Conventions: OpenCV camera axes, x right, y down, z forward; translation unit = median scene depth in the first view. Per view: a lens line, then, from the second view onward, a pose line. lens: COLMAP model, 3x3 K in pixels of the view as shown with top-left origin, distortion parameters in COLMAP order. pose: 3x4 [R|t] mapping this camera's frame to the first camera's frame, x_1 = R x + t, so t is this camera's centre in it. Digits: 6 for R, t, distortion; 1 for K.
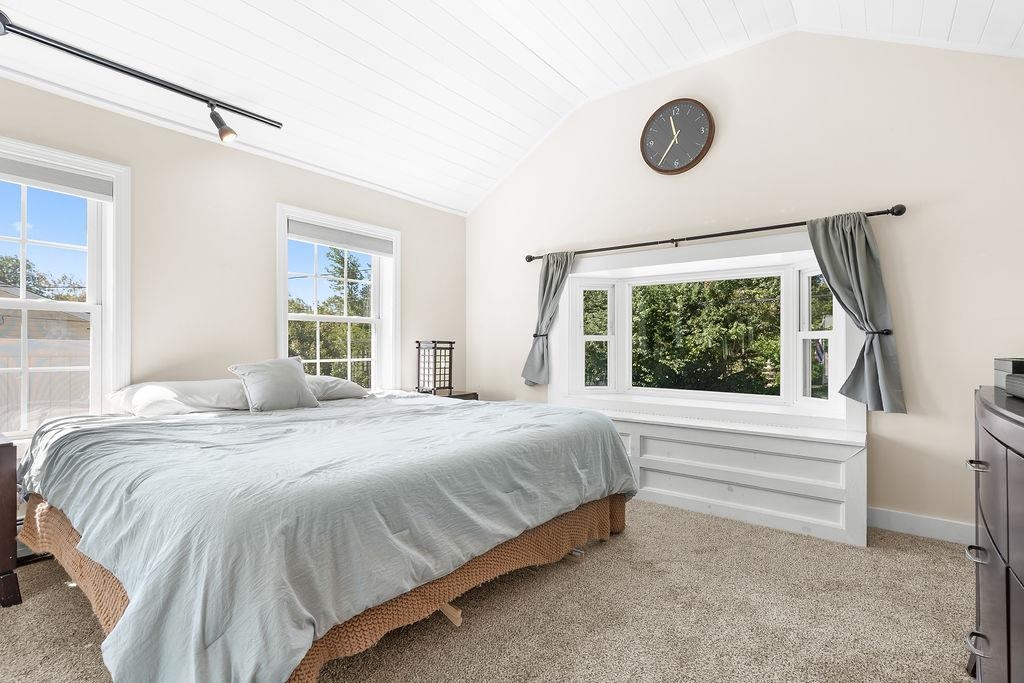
lens RADIAL K [[471.5, 0, 510.1], [0, 471.5, 344.5], [0, 0, 1]] dist [0.001324, 0.000187]
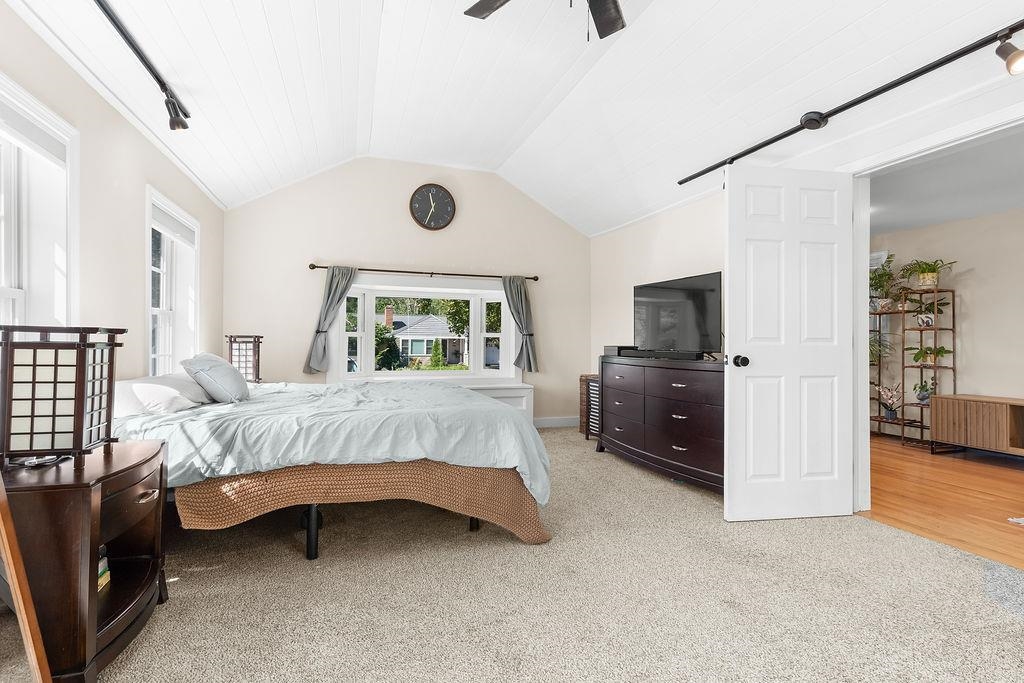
lens RADIAL K [[476.5, 0, 518.7], [0, 476.5, 339.2], [0, 0, 1]] dist [-0.002711, 0.000537]
pose [[0.561357, 0.007805, 0.827537, -0.806704], [-0.003820, 0.999969, -0.006839, 0.007519], [-0.827565, 0.000678, 0.561370, -0.123785]]
